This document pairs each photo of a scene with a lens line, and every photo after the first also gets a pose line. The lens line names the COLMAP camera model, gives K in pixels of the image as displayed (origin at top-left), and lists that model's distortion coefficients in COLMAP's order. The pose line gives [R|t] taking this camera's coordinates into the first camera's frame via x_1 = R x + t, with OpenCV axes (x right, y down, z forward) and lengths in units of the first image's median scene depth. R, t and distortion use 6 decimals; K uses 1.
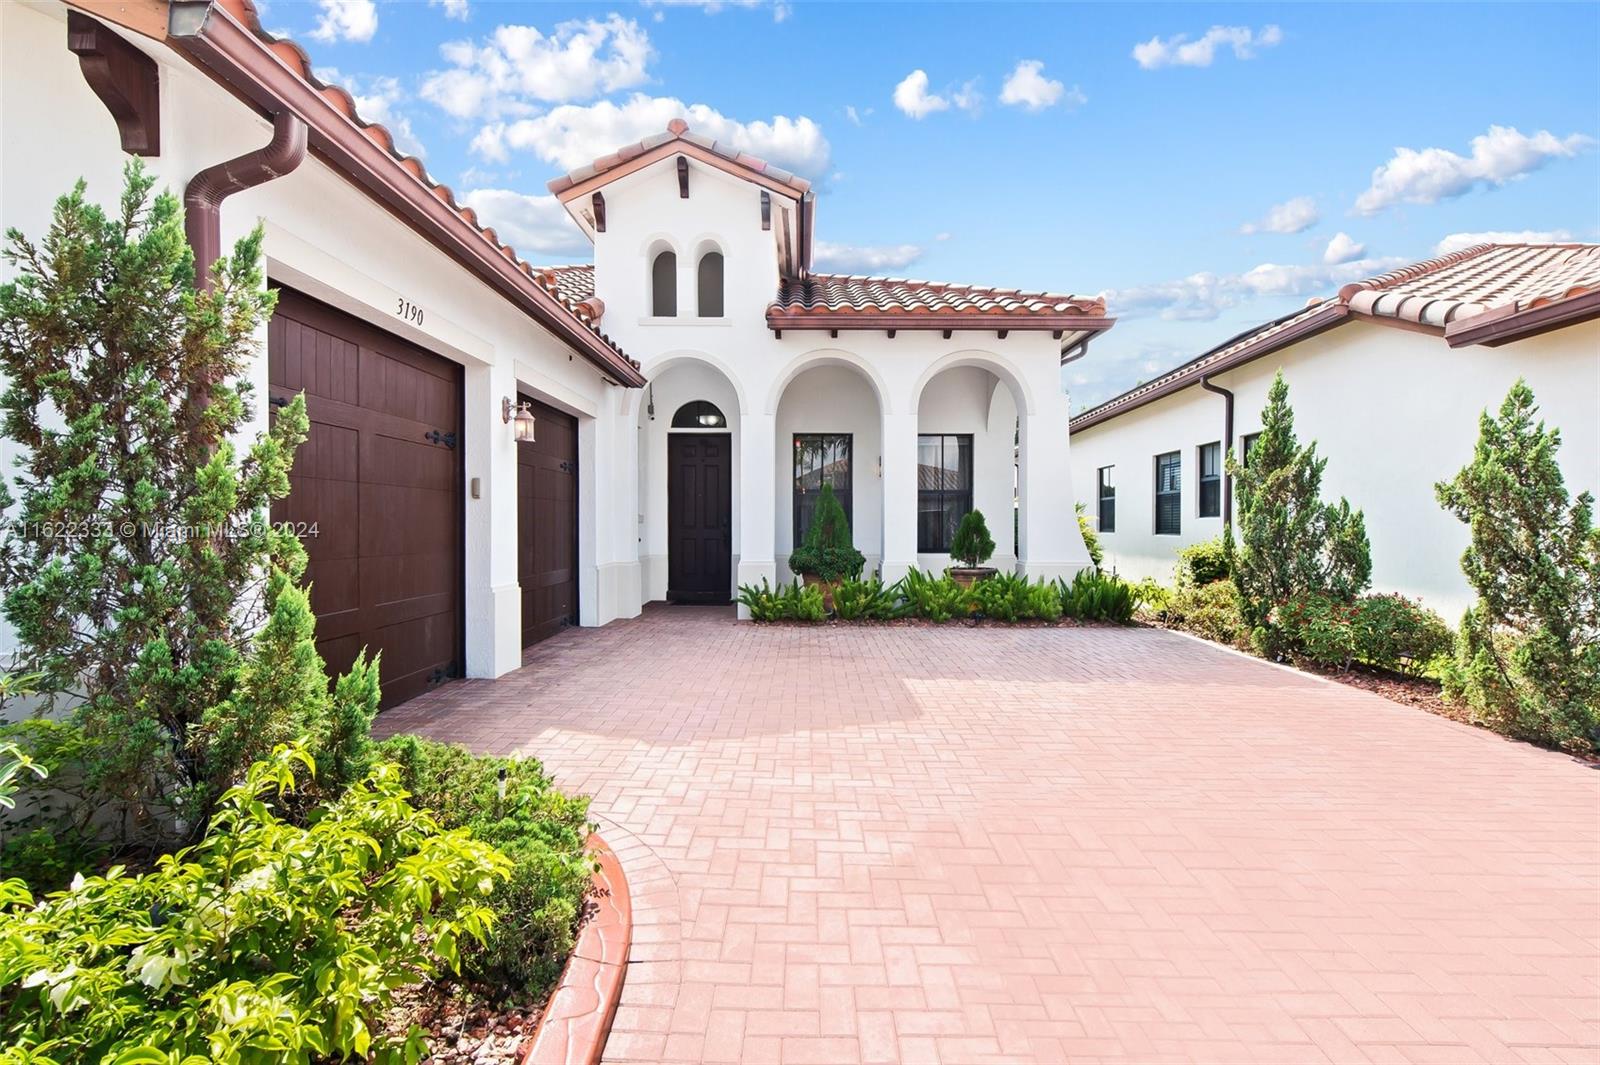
lens RADIAL K [[759.7, 0, 798.0], [0, 759.7, 532.6], [0, 0, 1]] dist [0.002647, -0.000107]
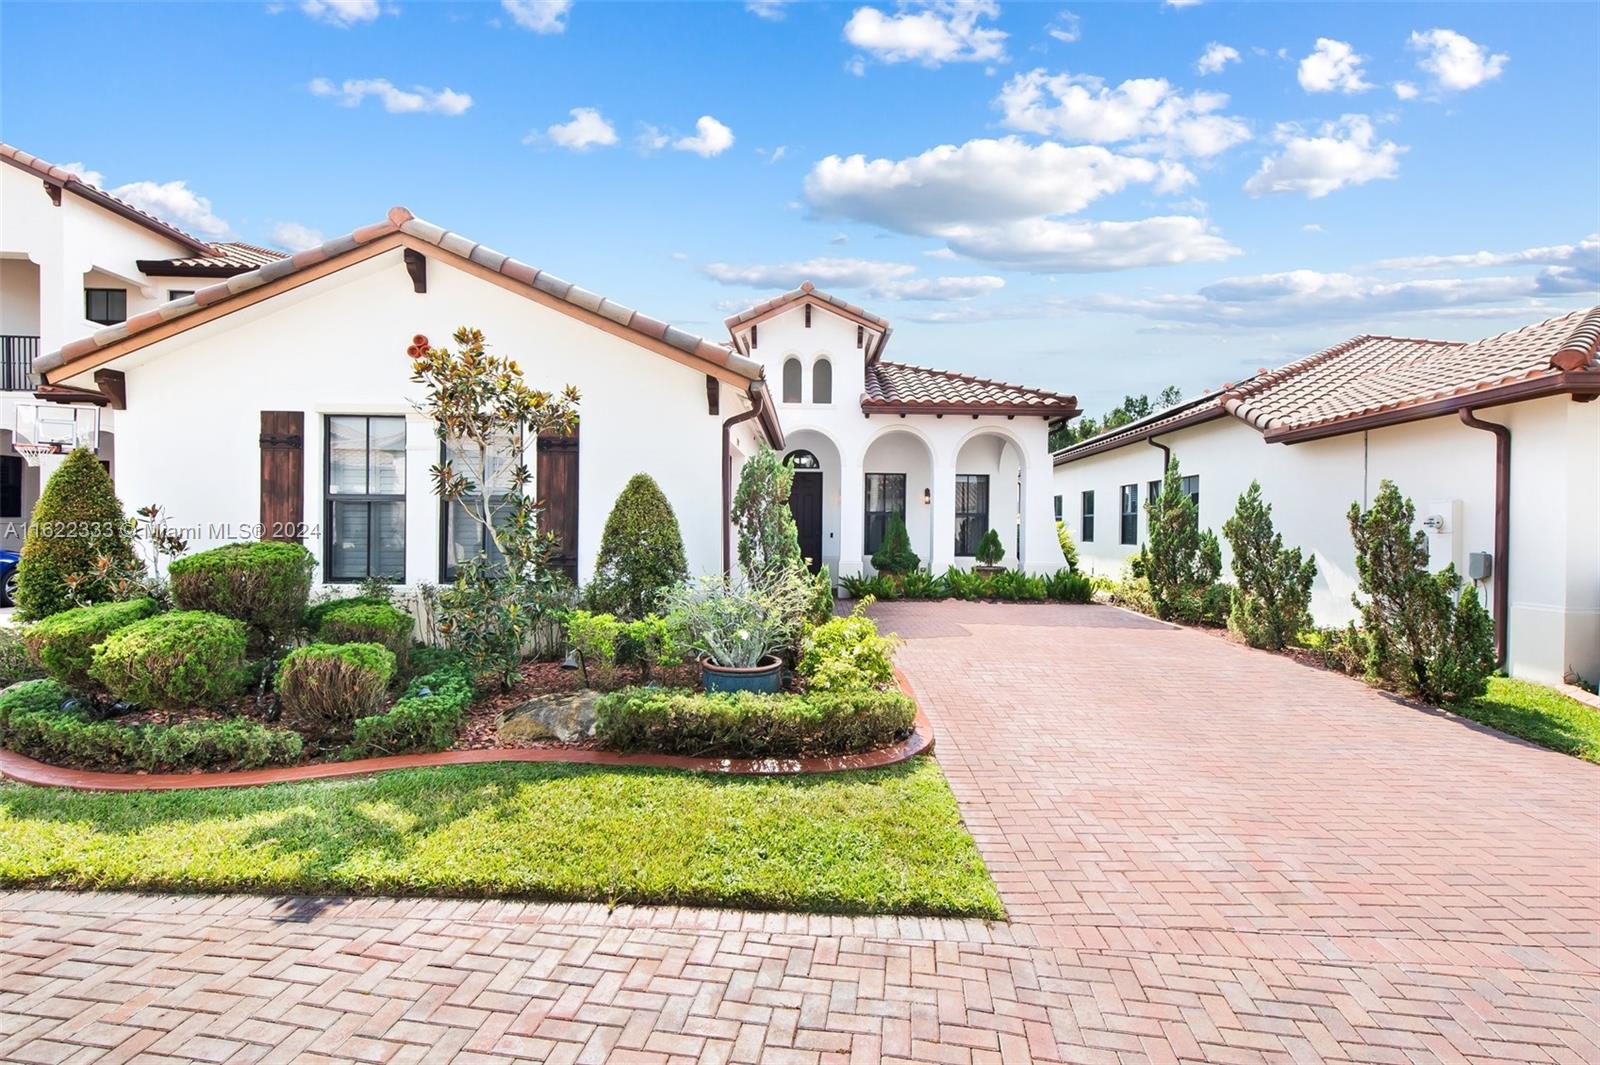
lens RADIAL K [[759.7, 0, 798.1], [0, 759.7, 528.7], [0, 0, 1]] dist [0.002647, -0.000107]
pose [[0.999939, 0.010604, -0.003182, -0.161243], [-0.010620, 0.999930, -0.005173, -0.018638], [0.003127, 0.005206, 0.999982, -0.563726]]
